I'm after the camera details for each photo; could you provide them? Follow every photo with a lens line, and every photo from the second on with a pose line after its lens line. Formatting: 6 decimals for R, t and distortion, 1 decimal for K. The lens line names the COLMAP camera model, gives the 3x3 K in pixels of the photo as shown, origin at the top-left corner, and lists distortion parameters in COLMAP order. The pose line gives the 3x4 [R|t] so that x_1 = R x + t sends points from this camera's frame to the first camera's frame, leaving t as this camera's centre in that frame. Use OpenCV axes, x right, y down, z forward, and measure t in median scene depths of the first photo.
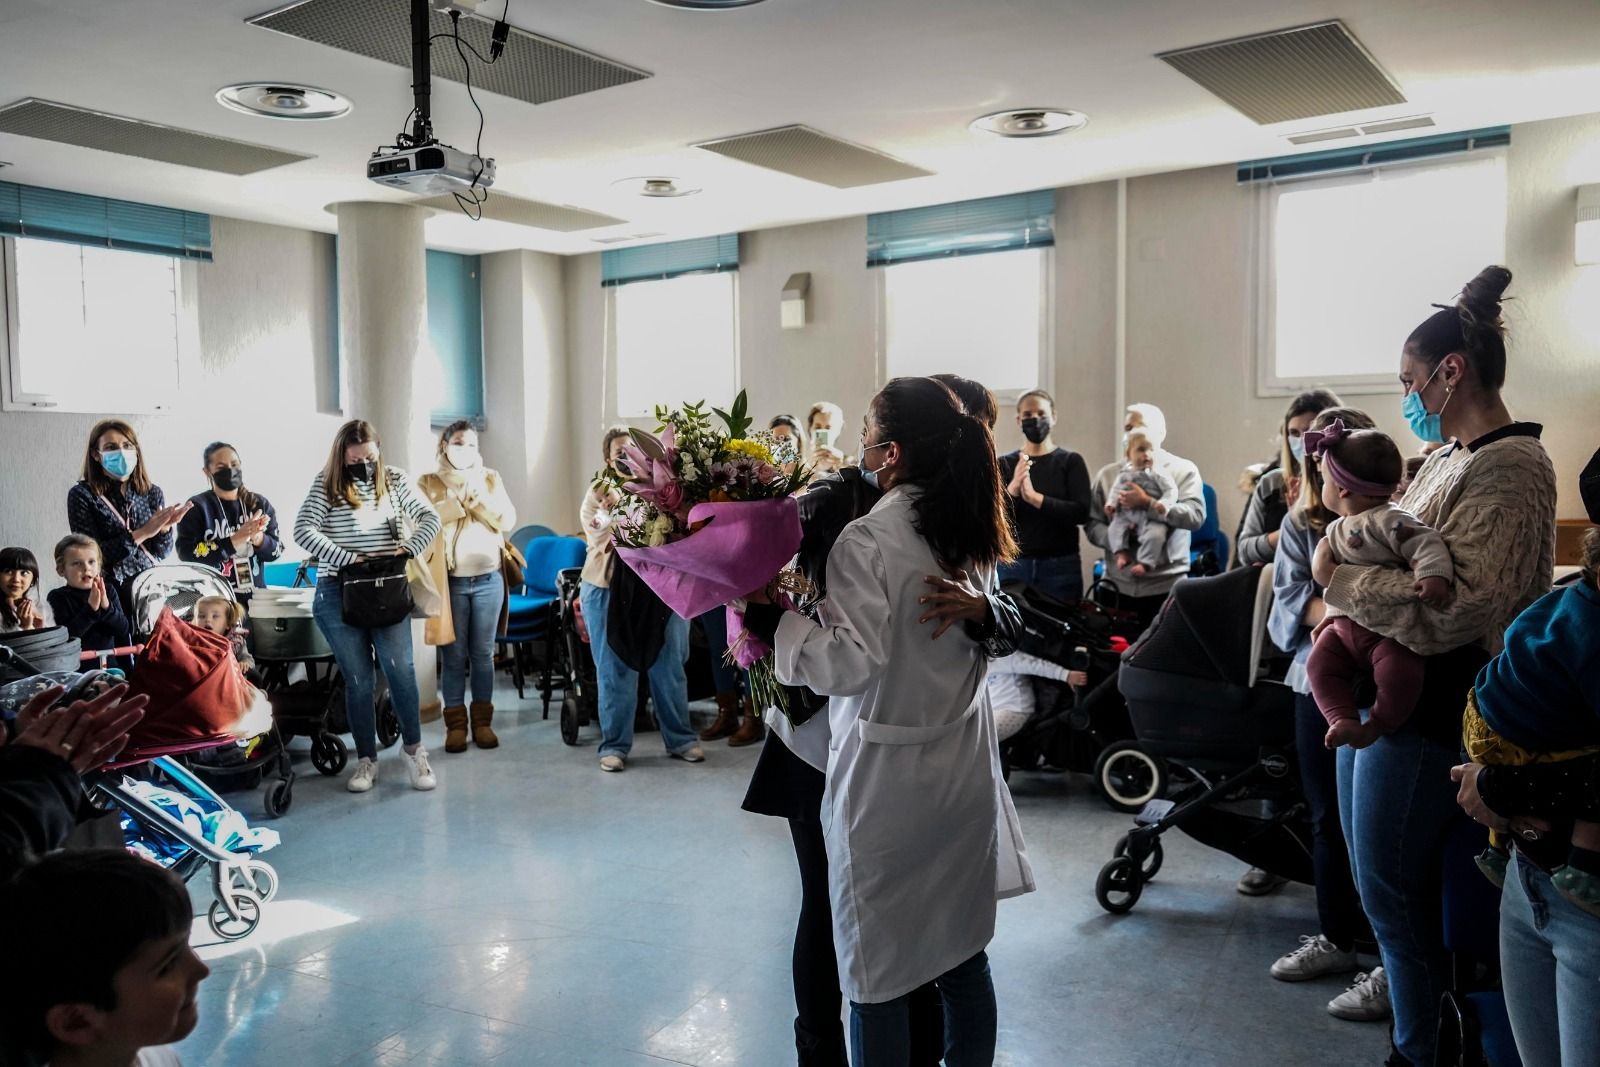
lens RADIAL K [[1301.1, 0, 793.8], [0, 1301.1, 536.4], [0, 0, 1]] dist [-0.003582, 0.004627]
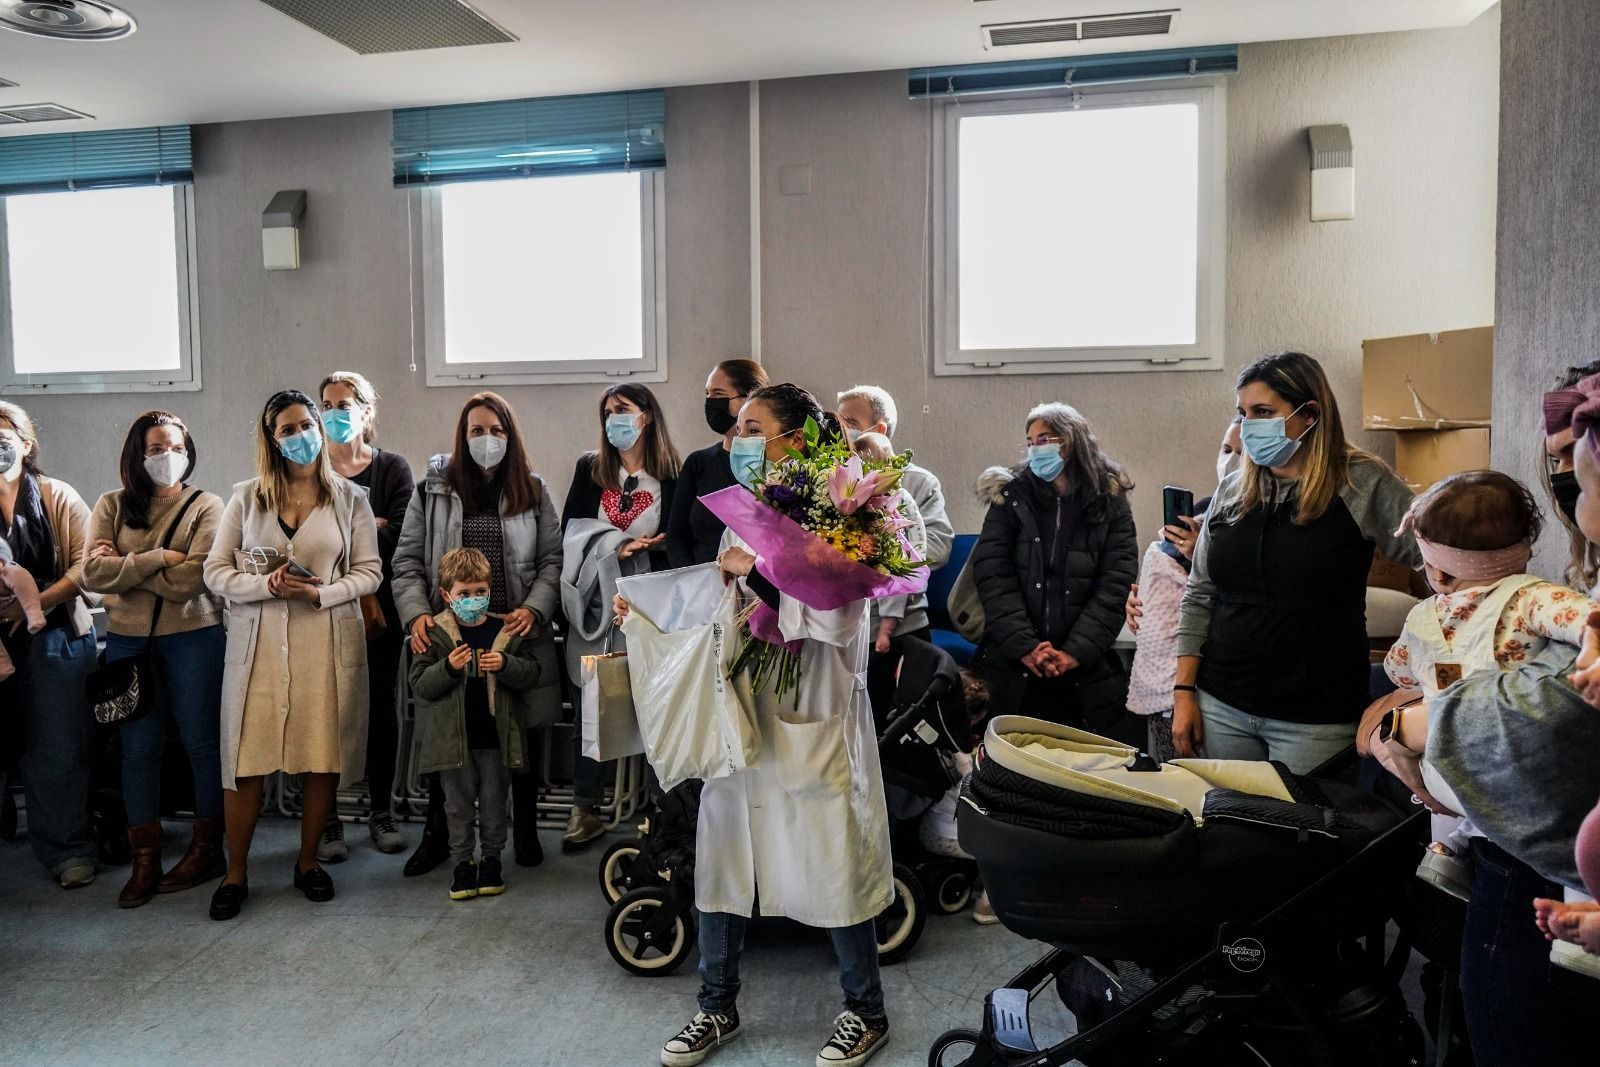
lens RADIAL K [[1301.1, 0, 802.3], [0, 1301.1, 528.3], [0, 0, 1]] dist [-0.003582, 0.004627]
pose [[0.920371, -0.020182, 0.390526, -0.021627], [0.024736, 0.999672, -0.006635, -0.011416], [-0.390264, 0.015767, 0.920568, 0.294666]]
